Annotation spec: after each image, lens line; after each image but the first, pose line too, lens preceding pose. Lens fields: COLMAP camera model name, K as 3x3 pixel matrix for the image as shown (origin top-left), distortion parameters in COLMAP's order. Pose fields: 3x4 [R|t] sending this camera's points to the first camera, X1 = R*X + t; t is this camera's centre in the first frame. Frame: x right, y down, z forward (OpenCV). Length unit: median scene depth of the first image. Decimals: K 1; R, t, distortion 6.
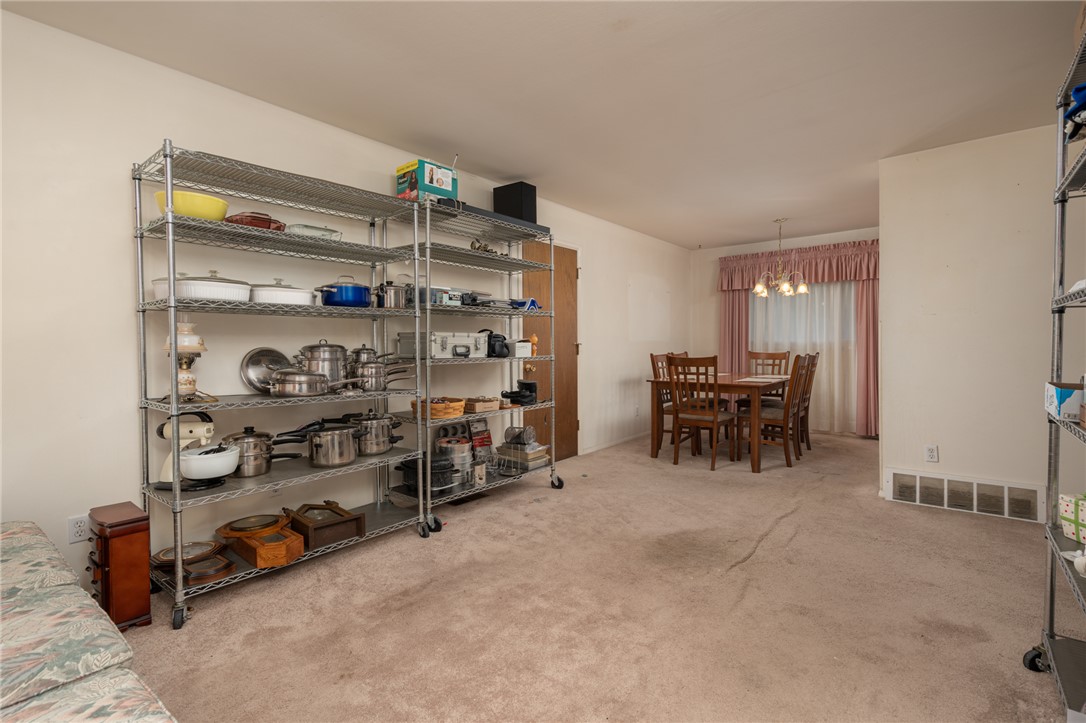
lens RADIAL K [[517.6, 0, 543.0], [0, 517.6, 361.5], [0, 0, 1]] dist [0.000110, 0.000050]
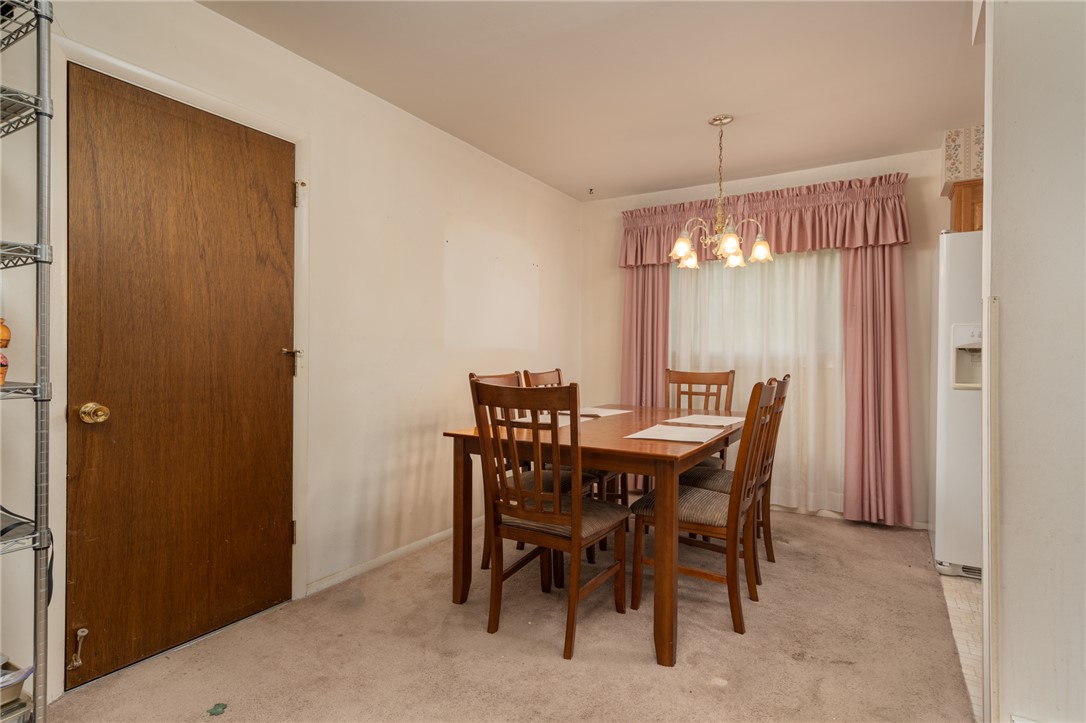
lens RADIAL K [[572.9, 0, 543.7], [0, 572.9, 363.9], [0, 0, 1]] dist [-0.014670, -0.000055]
pose [[0.990232, 0.012902, 0.138832, 0.205263], [-0.010909, 0.999826, -0.015104, -0.016980], [-0.139003, 0.013442, 0.990201, 0.459686]]
